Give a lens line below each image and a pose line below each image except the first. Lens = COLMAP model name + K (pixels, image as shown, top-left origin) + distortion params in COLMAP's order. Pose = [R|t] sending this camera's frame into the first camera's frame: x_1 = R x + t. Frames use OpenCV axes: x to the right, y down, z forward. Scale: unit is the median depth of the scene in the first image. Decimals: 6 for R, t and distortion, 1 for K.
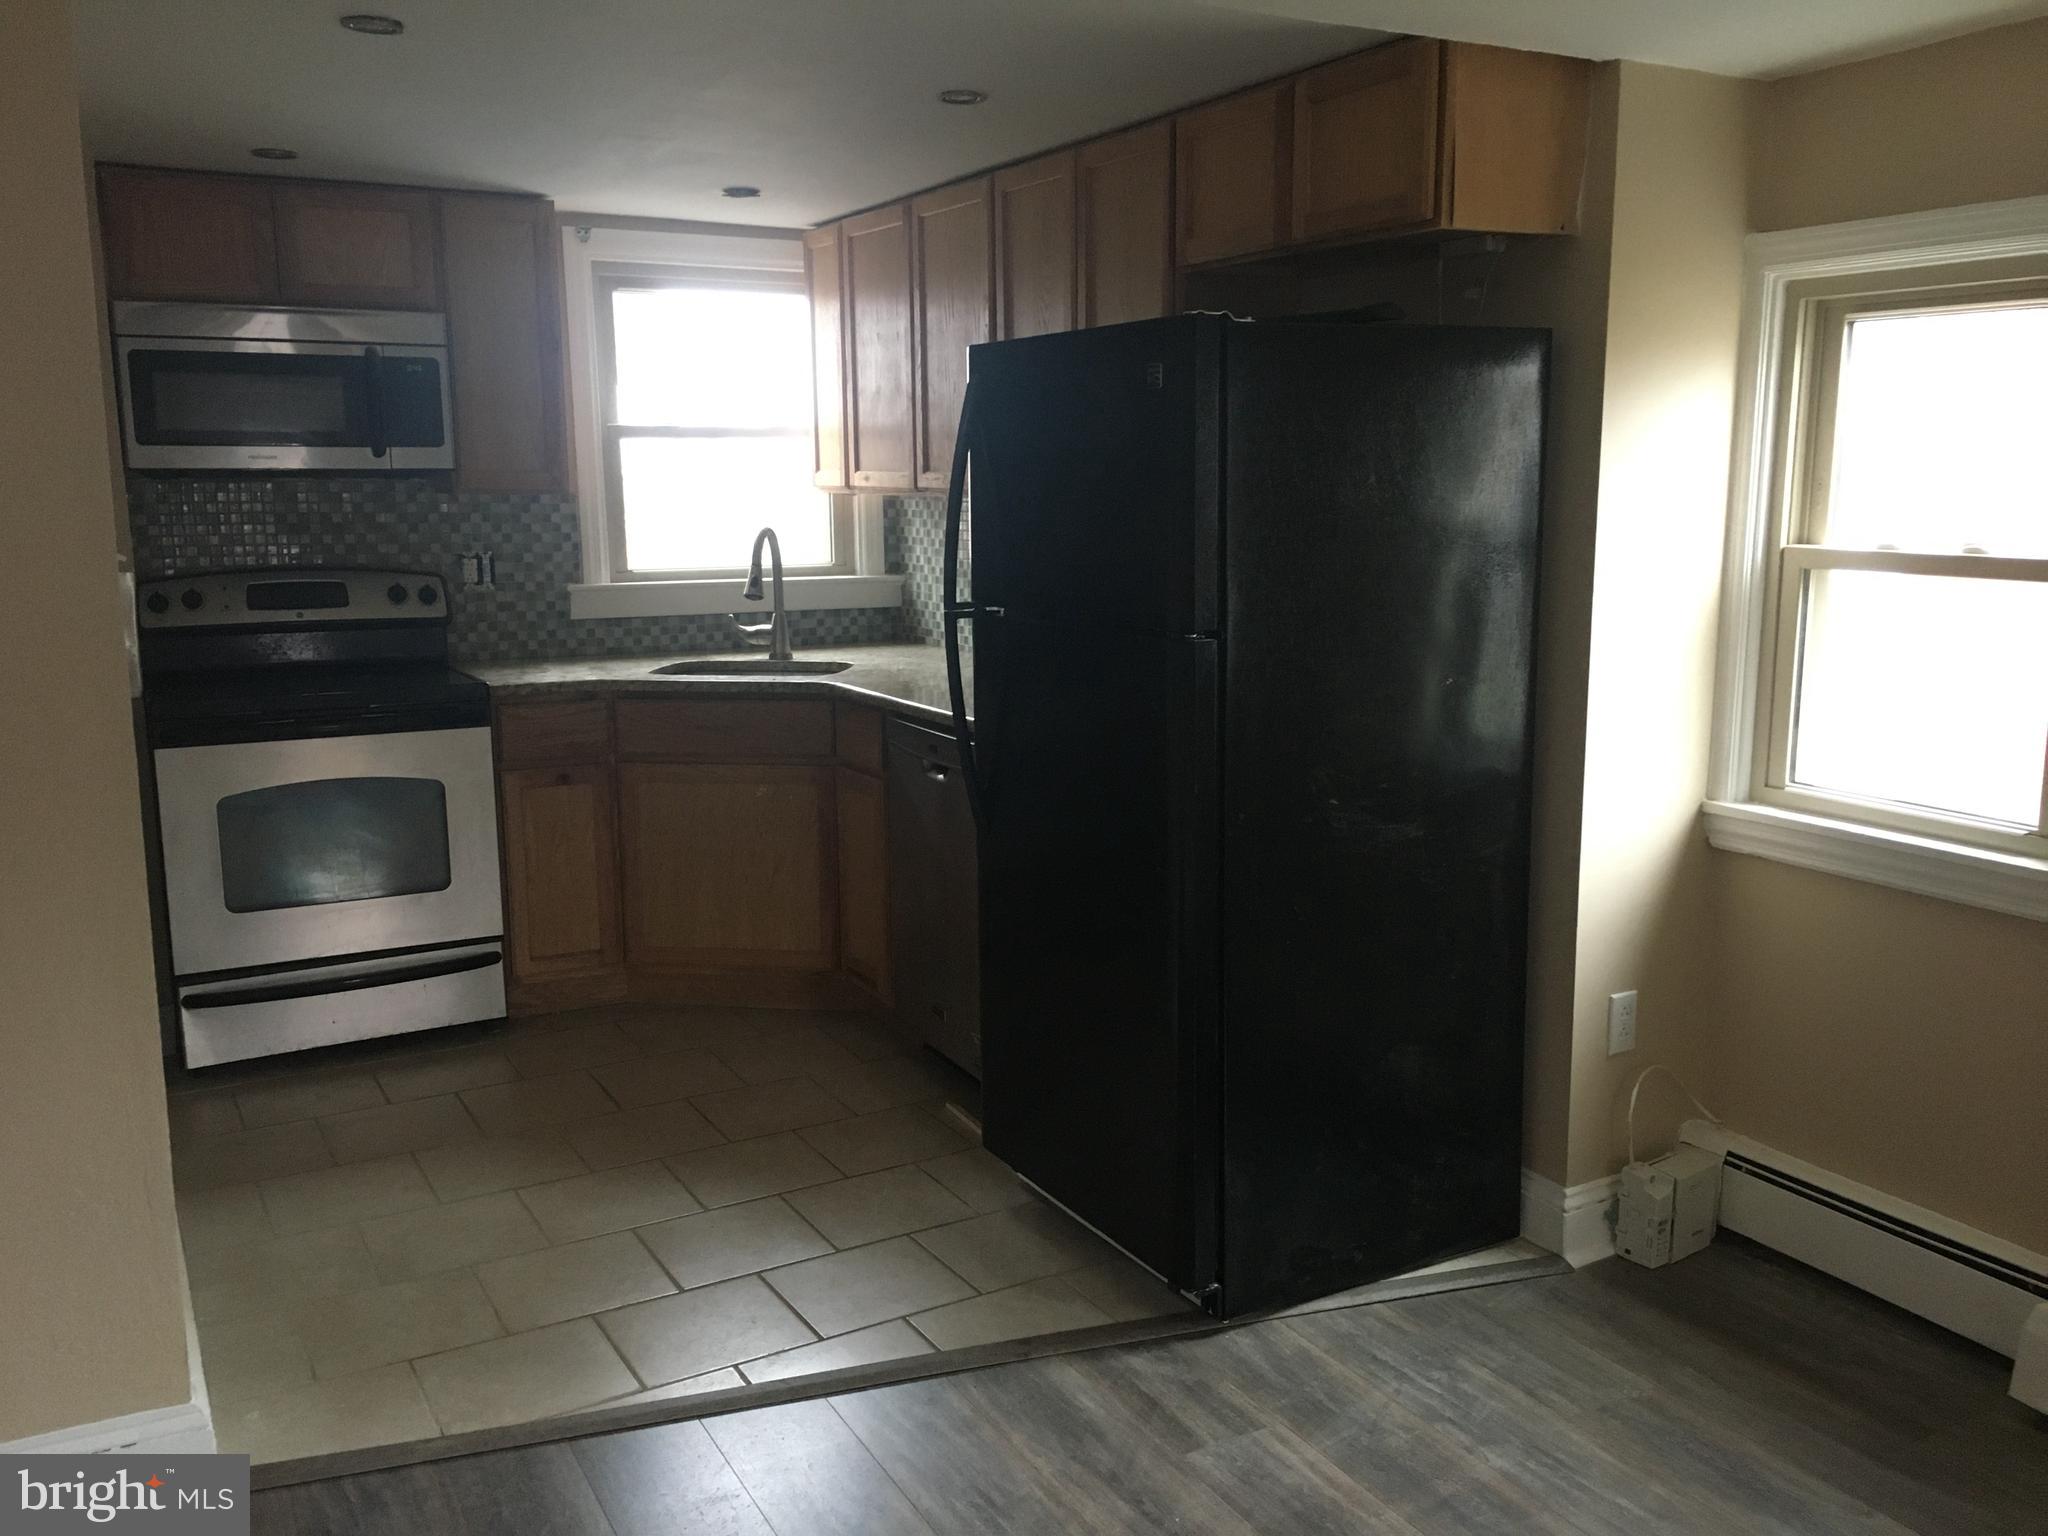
lens RADIAL K [[1724.8, 0, 1031.4], [0, 1724.8, 783.4], [0, 0, 1]] dist [0.017275, -0.004958]
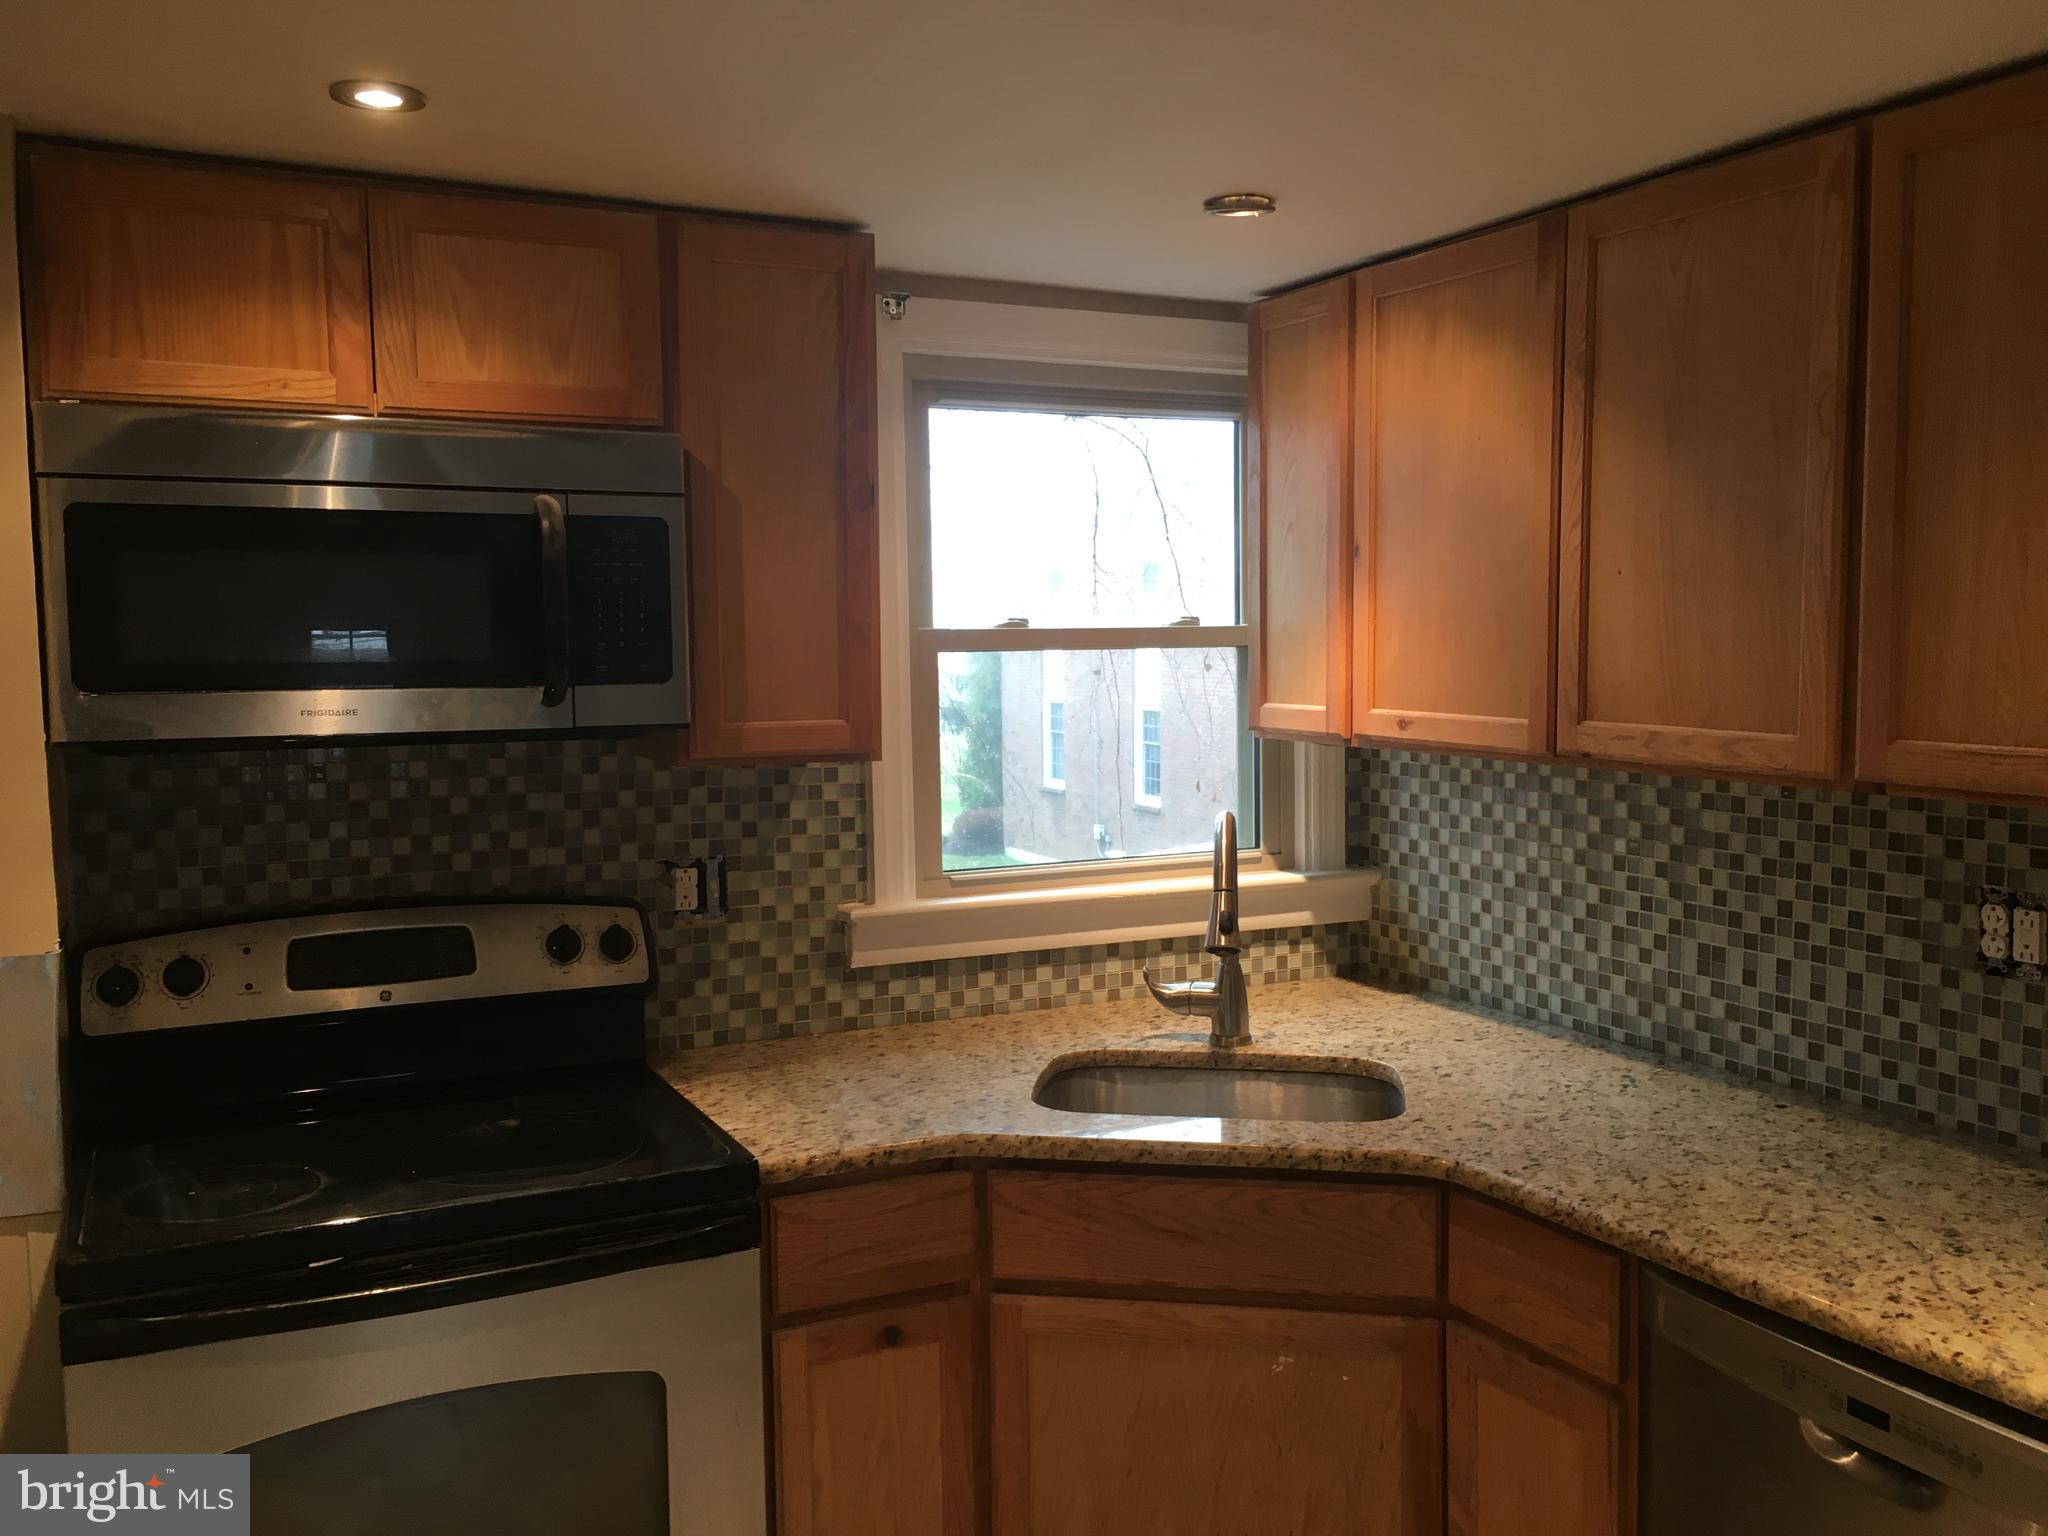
lens RADIAL K [[1724.8, 0, 1024.3], [0, 1724.8, 752.5], [0, 0, 1]] dist [0.017275, -0.004958]
pose [[0.999305, -0.003284, -0.037121, -0.193008], [-0.000922, 0.993627, -0.112714, -0.103809], [0.037254, 0.112670, 0.992934, 0.440079]]
